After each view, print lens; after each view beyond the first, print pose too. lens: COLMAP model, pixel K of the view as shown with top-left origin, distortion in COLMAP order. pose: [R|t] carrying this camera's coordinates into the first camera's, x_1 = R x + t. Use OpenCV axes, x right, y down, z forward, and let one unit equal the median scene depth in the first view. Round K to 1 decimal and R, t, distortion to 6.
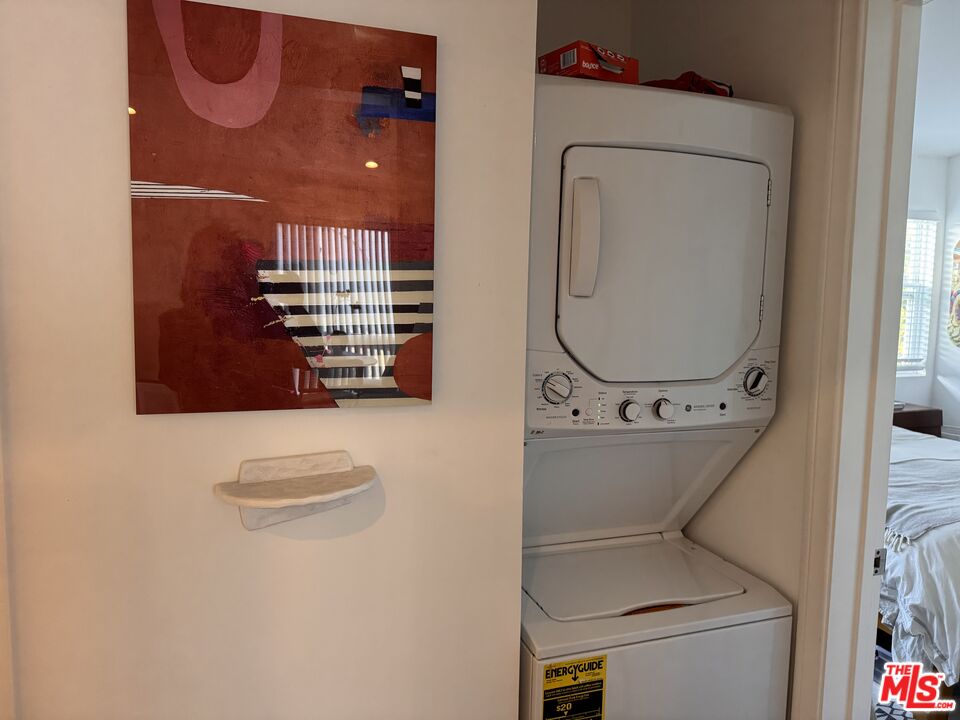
lens RADIAL K [[678.9, 0, 479.3], [0, 678.9, 350.3], [0, 0, 1]] dist [0.058710, -0.070321]
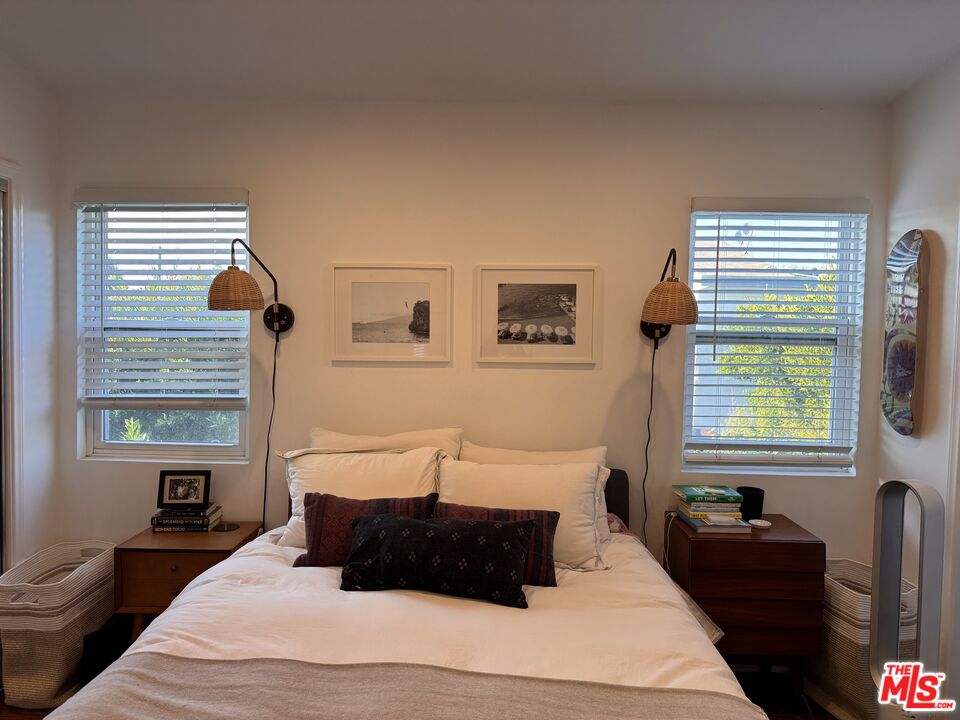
lens RADIAL K [[678.9, 0, 507.4], [0, 678.9, 341.3], [0, 0, 1]] dist [0.058710, -0.070321]
pose [[0.946287, 0.012983, -0.323066, 0.575187], [-0.036839, 0.997016, -0.067838, -0.028184], [0.321222, 0.076096, 0.943942, 0.360381]]
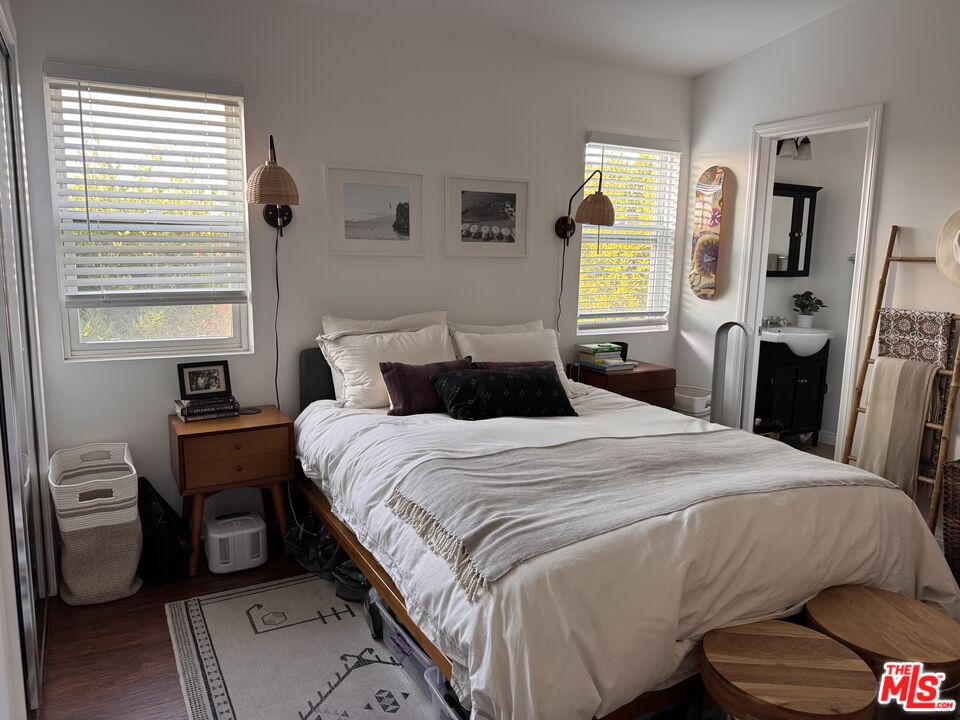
lens RADIAL K [[678.9, 0, 486.8], [0, 678.9, 362.0], [0, 0, 1]] dist [0.058710, -0.070321]
pose [[0.977935, -0.025331, 0.207370, 0.242448], [0.010419, 0.997300, 0.072689, 0.011162], [-0.208651, -0.068925, 0.975558, 0.189367]]
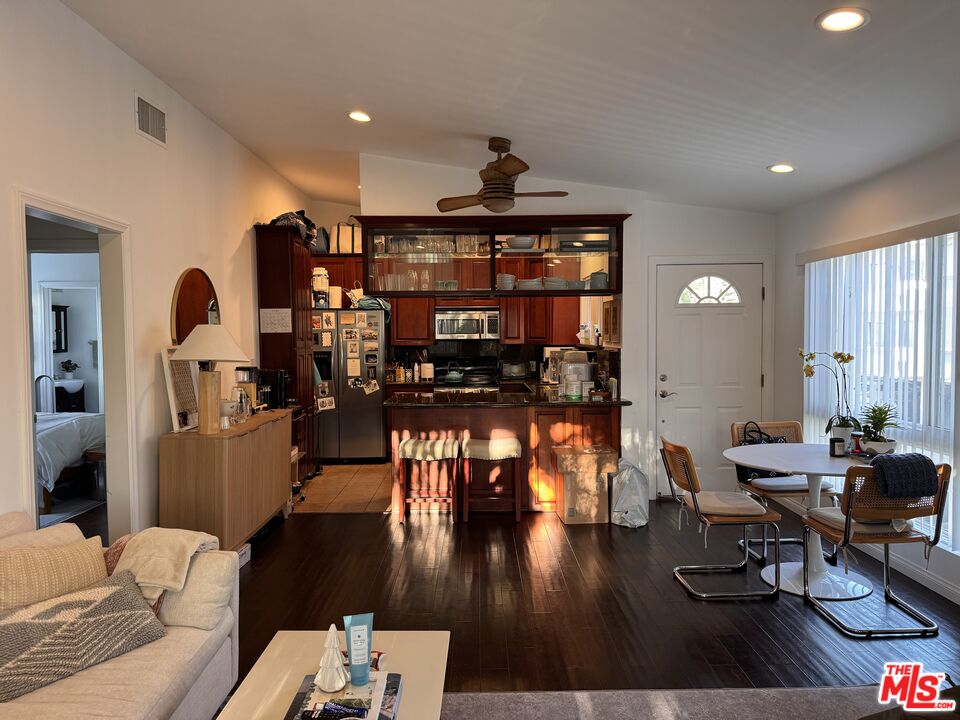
lens RADIAL K [[678.9, 0, 474.9], [0, 678.9, 350.1], [0, 0, 1]] dist [0.058710, -0.070321]
pose [[0.311898, -0.039630, 0.949289, -0.548087], [0.096809, 0.995255, 0.009742, 0.049519], [-0.945171, 0.088861, 0.314254, -0.592219]]
